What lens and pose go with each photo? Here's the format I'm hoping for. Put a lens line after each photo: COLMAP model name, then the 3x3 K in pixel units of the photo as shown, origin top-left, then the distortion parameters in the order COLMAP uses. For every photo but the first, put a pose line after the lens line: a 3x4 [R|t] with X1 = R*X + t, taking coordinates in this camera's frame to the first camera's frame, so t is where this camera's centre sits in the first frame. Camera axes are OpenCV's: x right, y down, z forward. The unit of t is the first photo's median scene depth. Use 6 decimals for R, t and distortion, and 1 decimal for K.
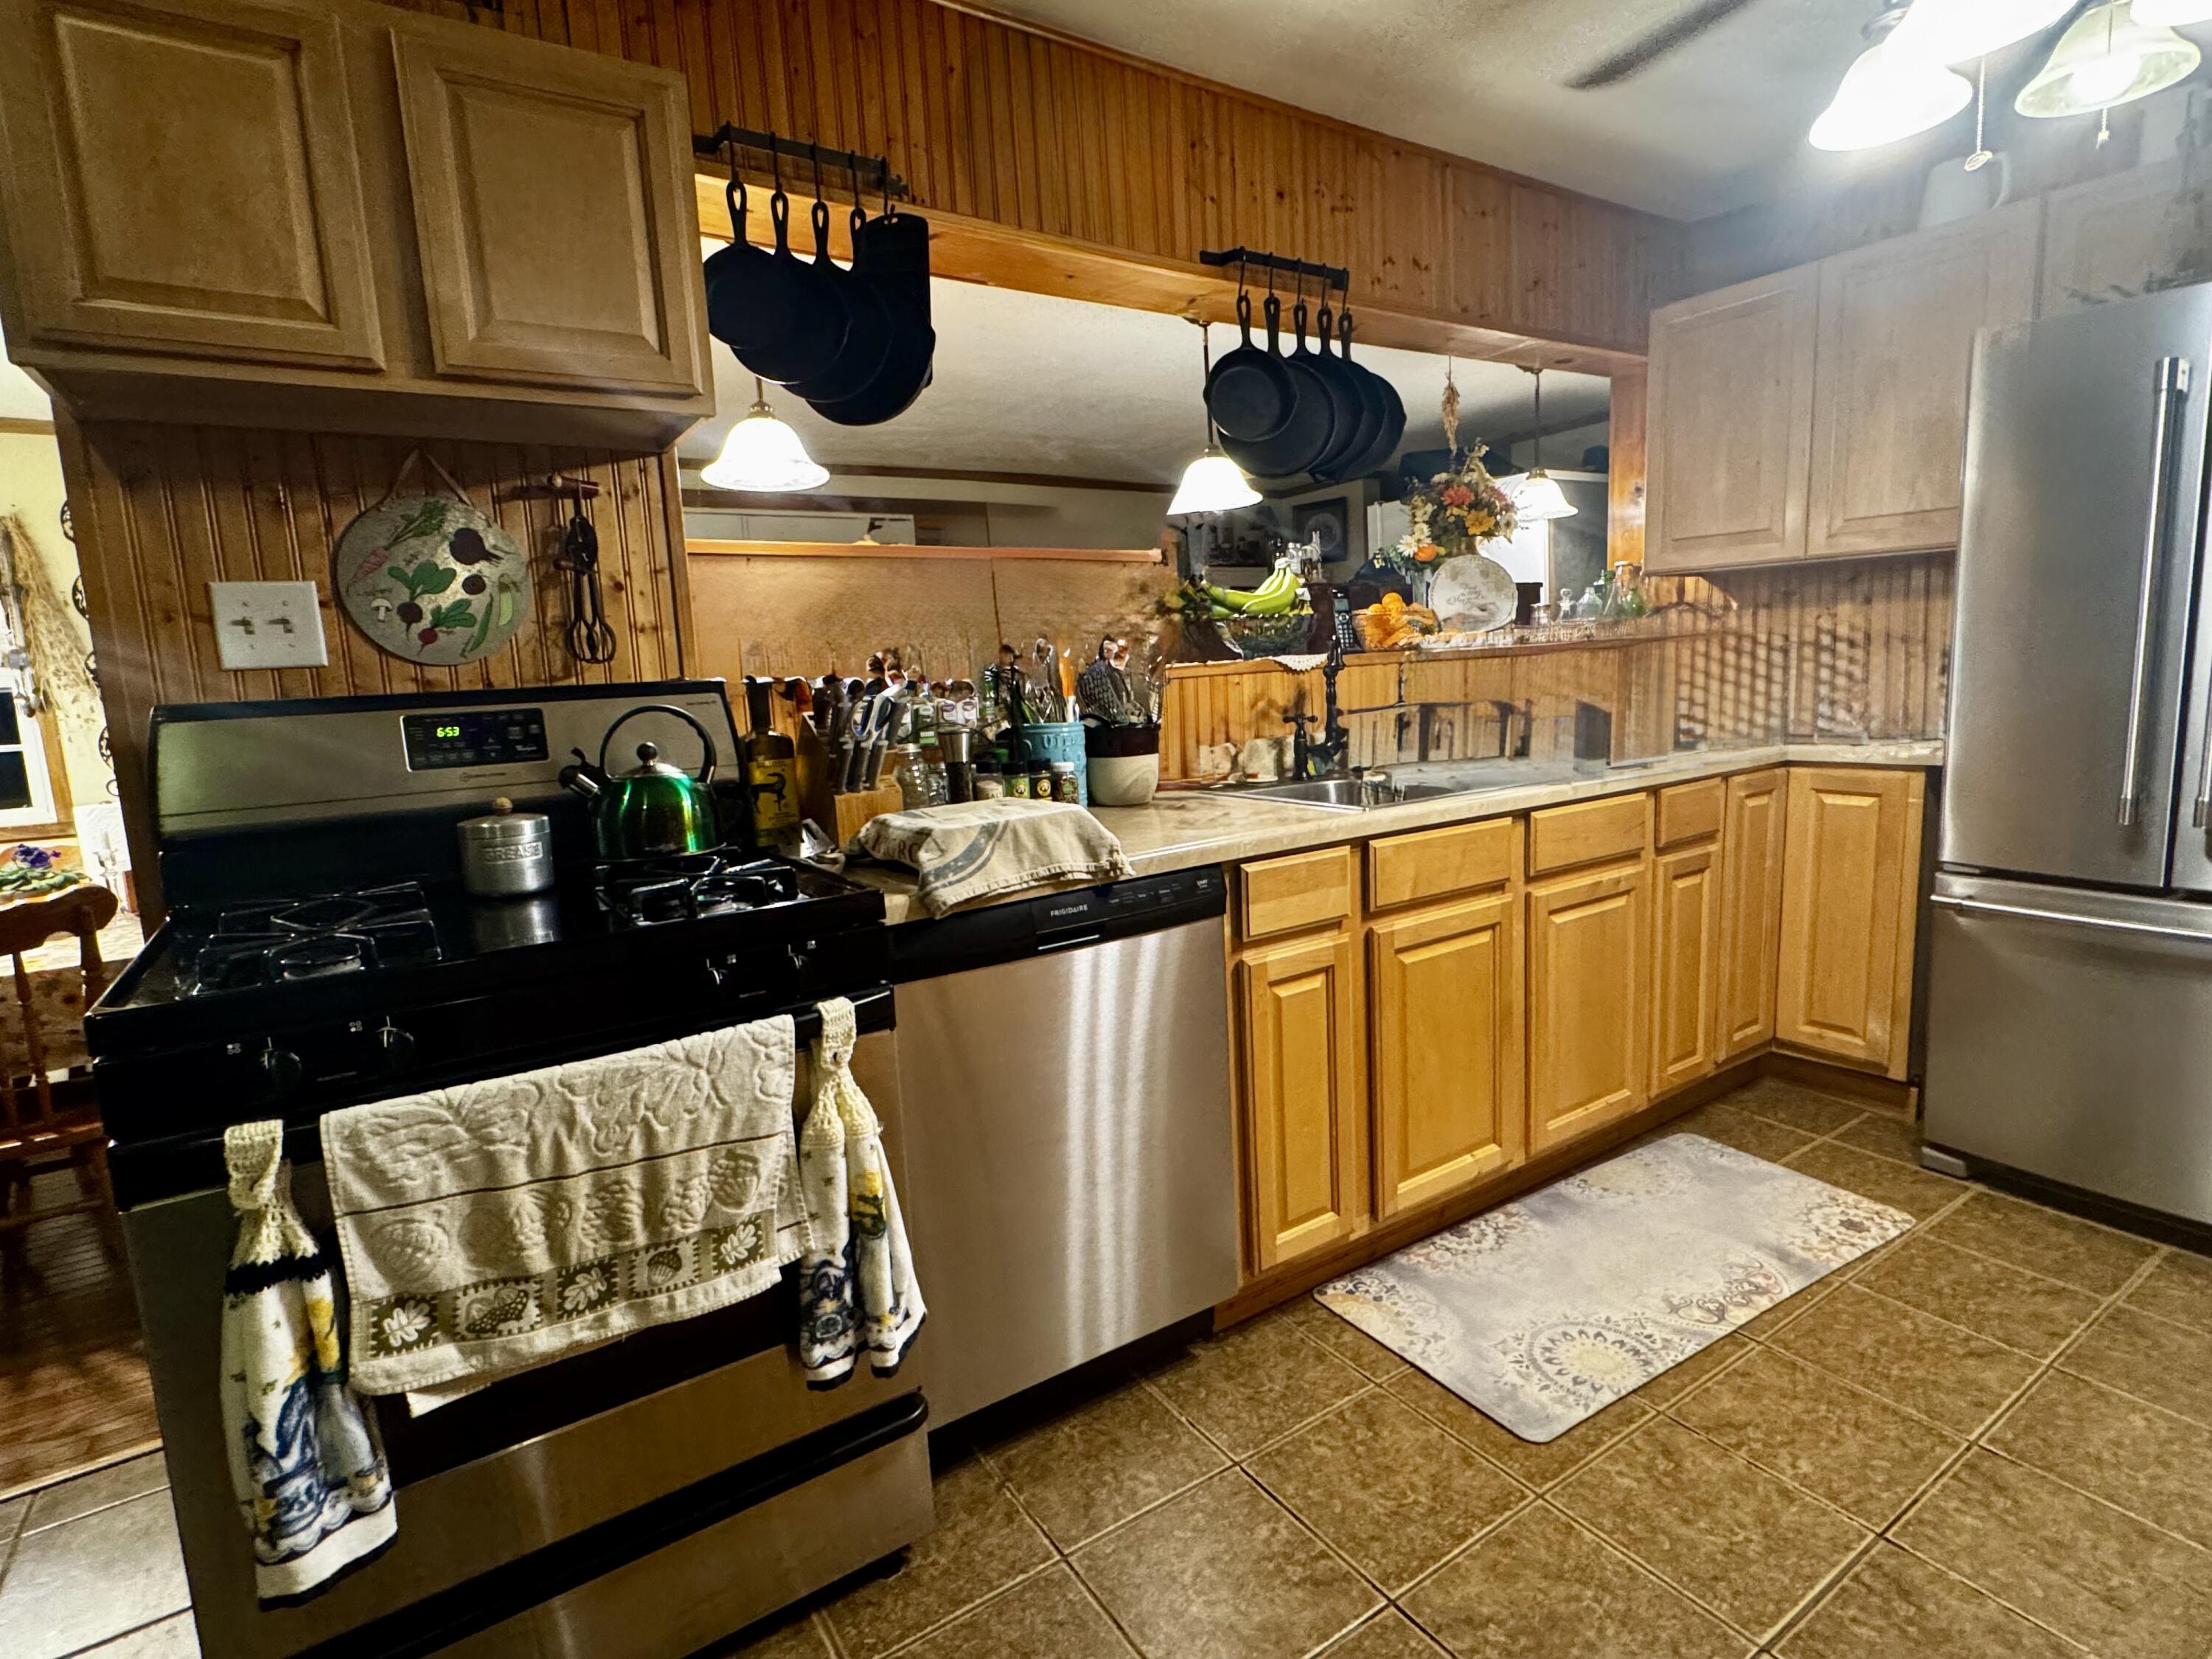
lens RADIAL K [[1128.6, 0, 1108.9], [0, 1128.6, 825.3], [0, 0, 1]] dist [0.001498, 0.000020]
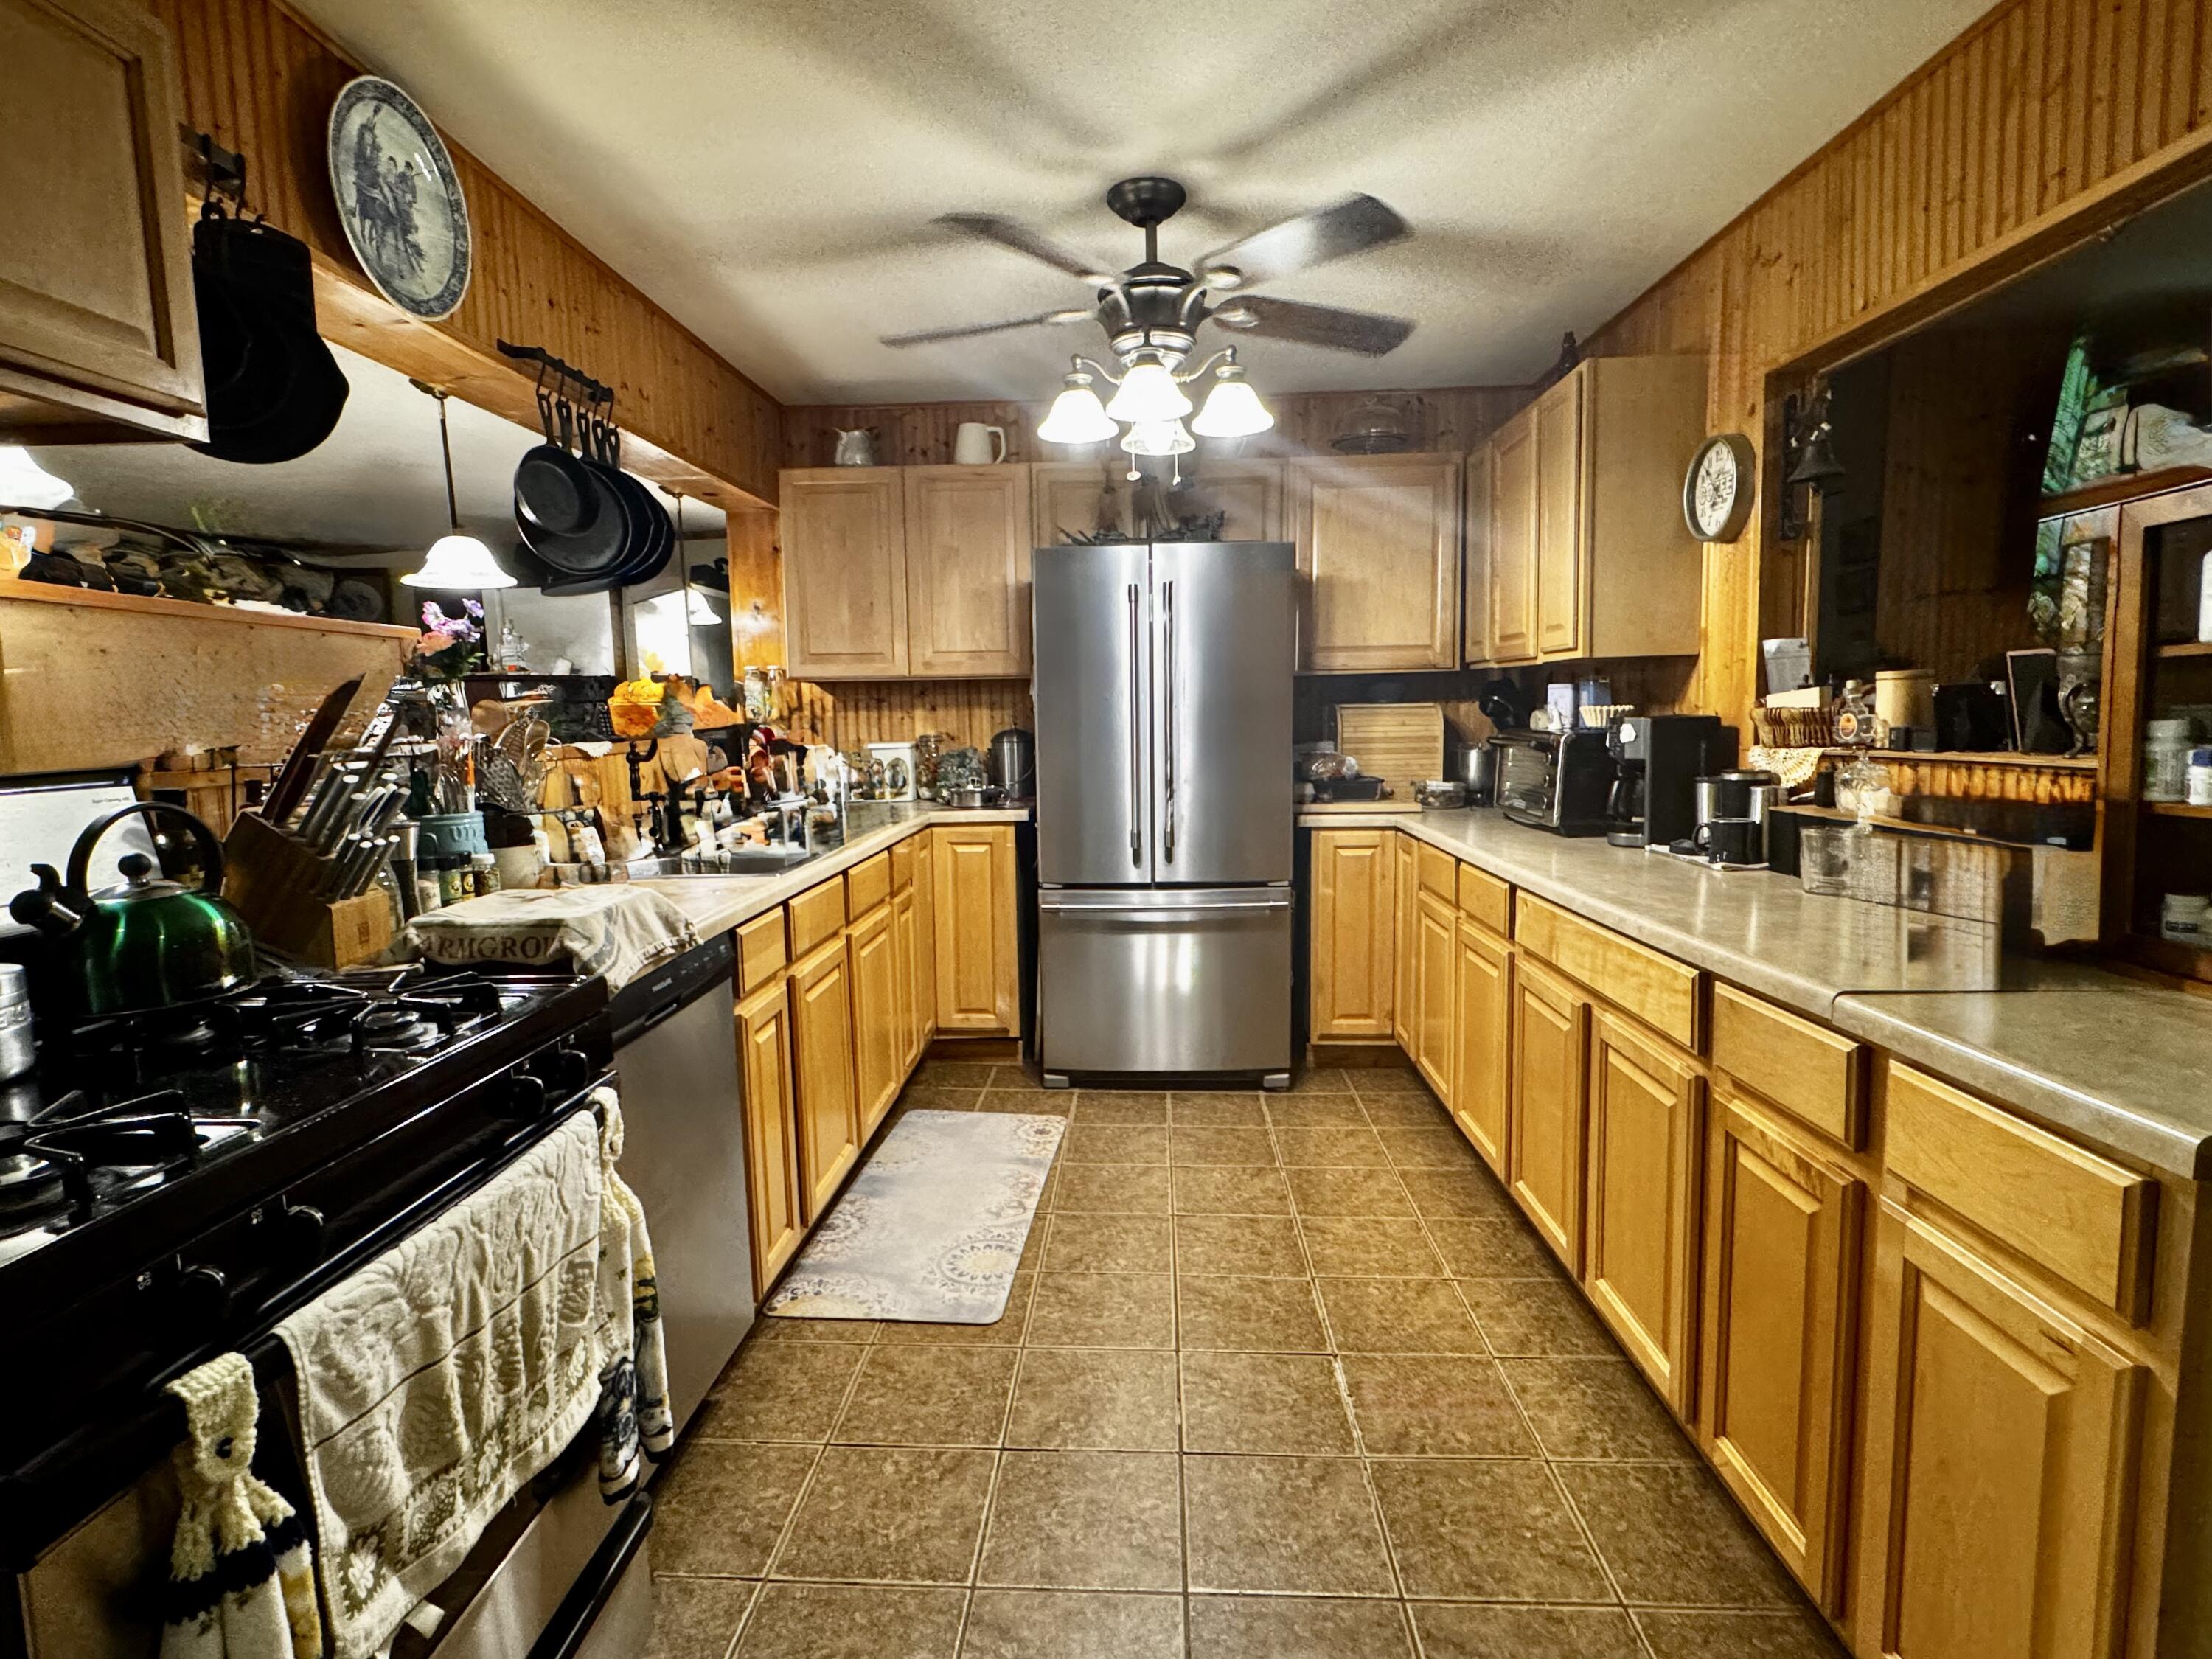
lens RADIAL K [[1128.6, 0, 1103.6], [0, 1128.6, 828.5], [0, 0, 1]] dist [0.001498, 0.000020]
pose [[0.587757, -0.048941, 0.807556, -0.533310], [0.107017, 0.994101, -0.017643, -0.005621], [-0.801928, 0.096792, 0.589527, 0.031755]]
